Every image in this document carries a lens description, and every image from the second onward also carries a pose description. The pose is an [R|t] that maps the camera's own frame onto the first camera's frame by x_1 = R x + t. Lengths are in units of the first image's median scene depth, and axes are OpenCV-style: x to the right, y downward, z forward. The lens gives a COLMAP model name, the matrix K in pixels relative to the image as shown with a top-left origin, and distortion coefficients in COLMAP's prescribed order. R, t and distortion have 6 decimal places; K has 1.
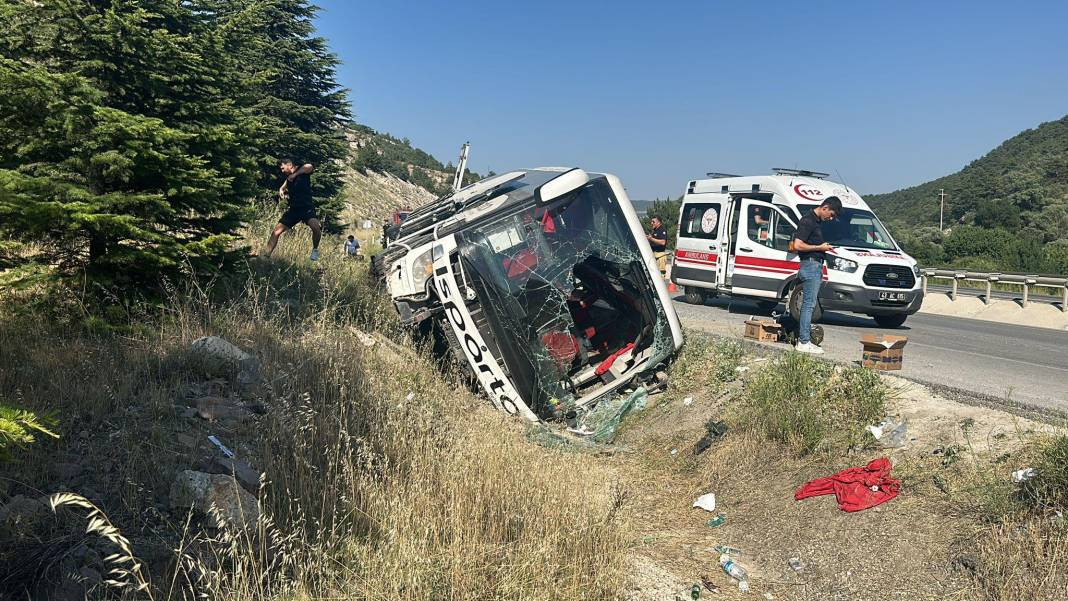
lens RADIAL K [[913.6, 0, 525.8], [0, 913.6, 306.6], [0, 0, 1]] dist [0.145963, -0.271441]
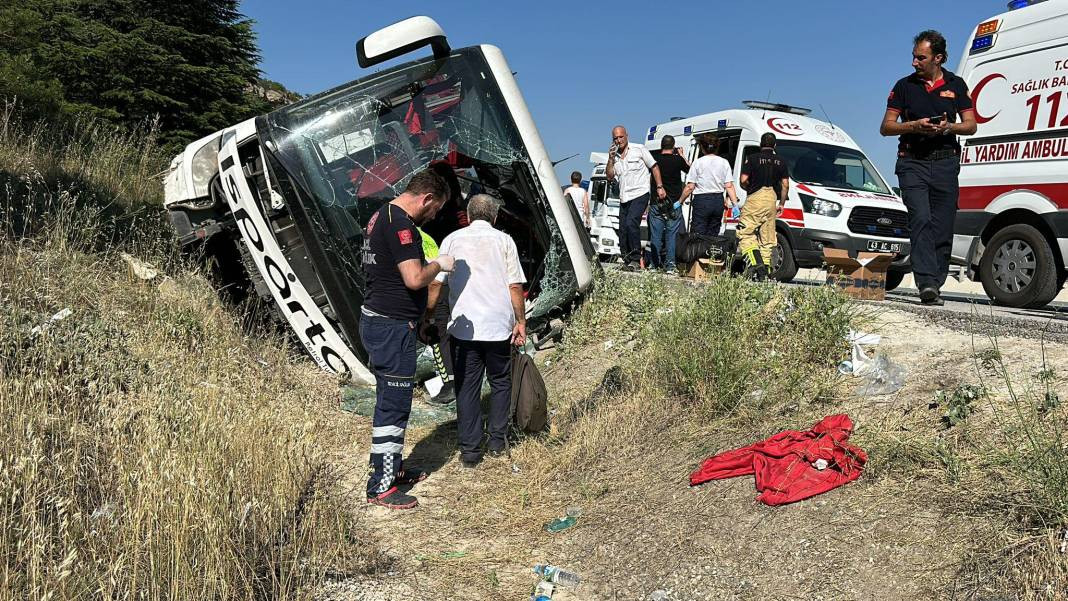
lens RADIAL K [[913.6, 0, 528.1], [0, 913.6, 300.2], [0, 0, 1]] dist [0.145963, -0.271441]
pose [[0.999970, 0.006387, -0.004295, 0.129416], [-0.006448, 0.999876, -0.014342, 0.067901], [0.004203, 0.014369, 0.999888, 0.282843]]
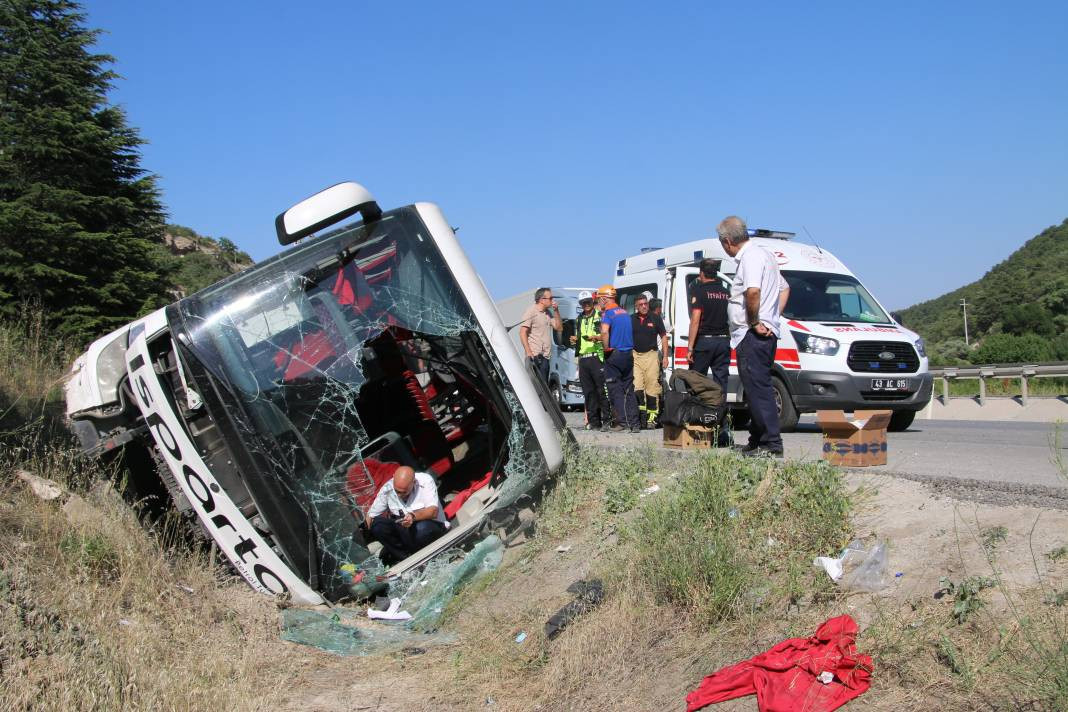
lens RADIAL K [[1092.5, 0, 530.8], [0, 1092.5, 351.2], [0, 0, 1]] dist [-0.056246, 0.000000]
pose [[0.996973, -0.069578, 0.034696, 0.134231], [0.072956, 0.991455, -0.108138, 0.046477], [-0.026876, 0.110342, 0.993530, 0.260324]]
